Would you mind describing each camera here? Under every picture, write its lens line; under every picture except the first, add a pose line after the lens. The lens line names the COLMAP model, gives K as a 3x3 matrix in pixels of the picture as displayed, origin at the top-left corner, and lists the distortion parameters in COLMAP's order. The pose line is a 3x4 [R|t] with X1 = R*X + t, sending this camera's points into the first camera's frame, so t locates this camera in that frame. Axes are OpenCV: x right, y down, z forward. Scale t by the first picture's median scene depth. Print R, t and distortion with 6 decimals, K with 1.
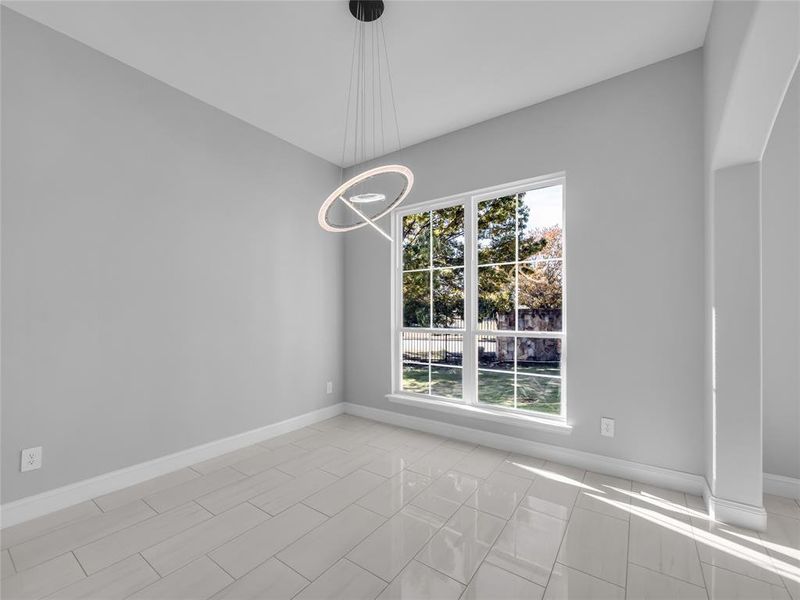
lens RADIAL K [[343.0, 0, 395.2], [0, 343.0, 304.0], [0, 0, 1]] dist [-0.003811, 0.000115]
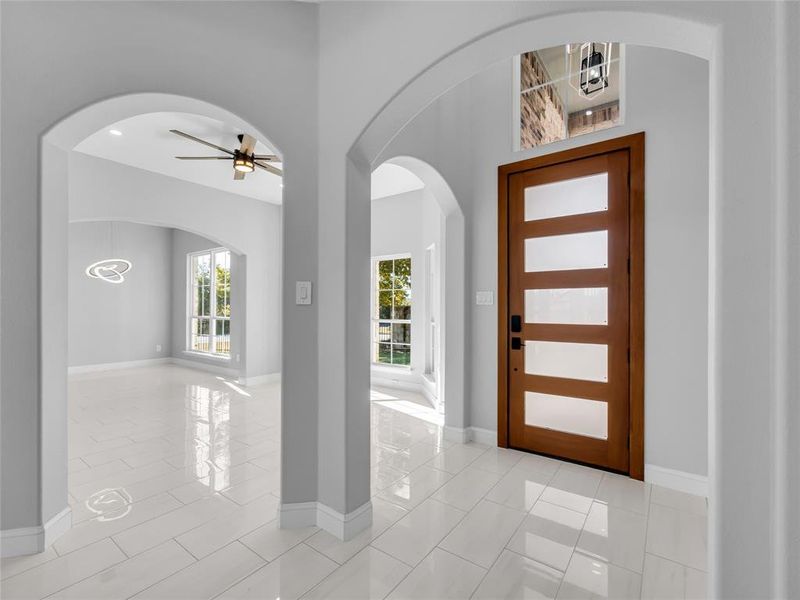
lens RADIAL K [[343.0, 0, 403.0], [0, 343.0, 300.5], [0, 0, 1]] dist [-0.003811, 0.000115]
pose [[0.999721, 0.009688, 0.021542, 1.455498], [-0.009659, 0.999952, -0.001473, -0.027987], [-0.021555, 0.001264, 0.999767, -1.158527]]
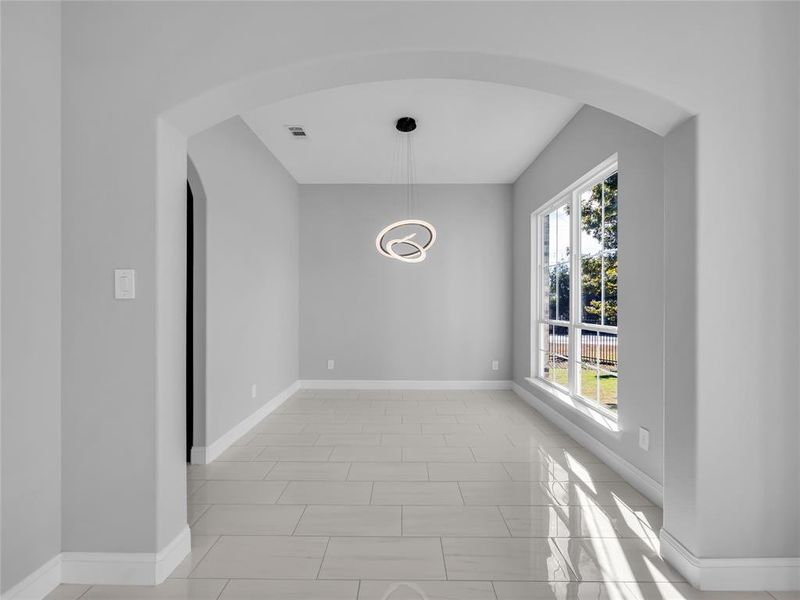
lens RADIAL K [[343.0, 0, 399.2], [0, 343.0, 302.5], [0, 0, 1]] dist [-0.003811, 0.000115]
pose [[0.587899, 0.004381, -0.808923, 0.823588], [0.007628, 0.999911, 0.010959, 0.001461], [0.808898, -0.012613, 0.587813, -0.004300]]
